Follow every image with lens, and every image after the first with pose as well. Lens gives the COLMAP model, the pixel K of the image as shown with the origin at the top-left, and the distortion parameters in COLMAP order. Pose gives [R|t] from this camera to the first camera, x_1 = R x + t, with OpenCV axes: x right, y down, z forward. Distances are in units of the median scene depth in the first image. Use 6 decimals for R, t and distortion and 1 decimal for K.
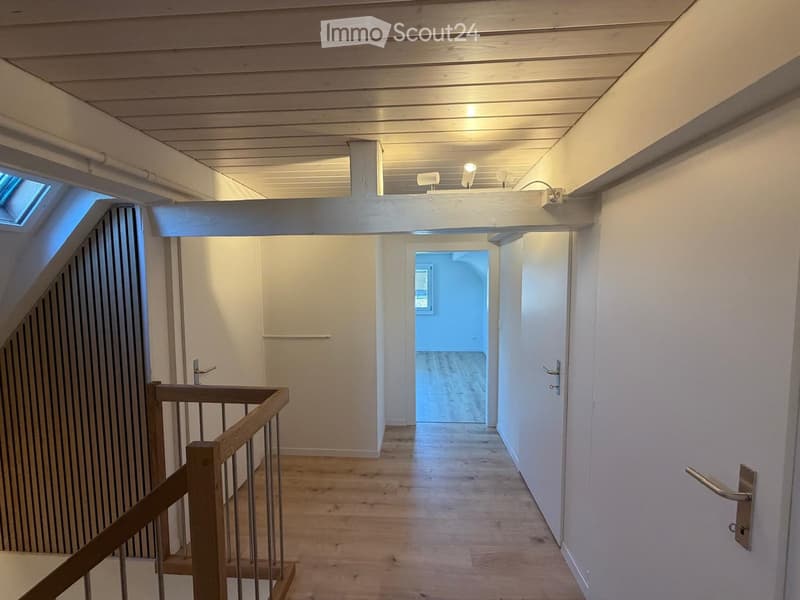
lens RADIAL K [[316.6, 0, 401.0], [0, 316.6, 302.2], [0, 0, 1]] dist [-0.001397, 0.000109]
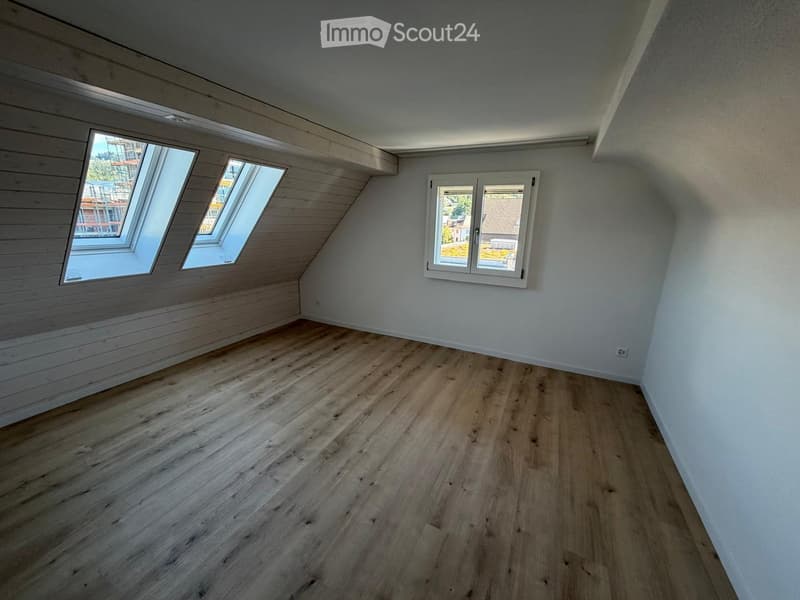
lens RADIAL K [[316.6, 0, 397.6], [0, 316.6, 299.5], [0, 0, 1]] dist [-0.001397, 0.000109]
pose [[0.917776, 0.123937, -0.377261, 0.113912], [-0.055307, 0.980683, 0.187623, -0.021112], [0.393227, -0.151331, 0.906902, 0.547279]]
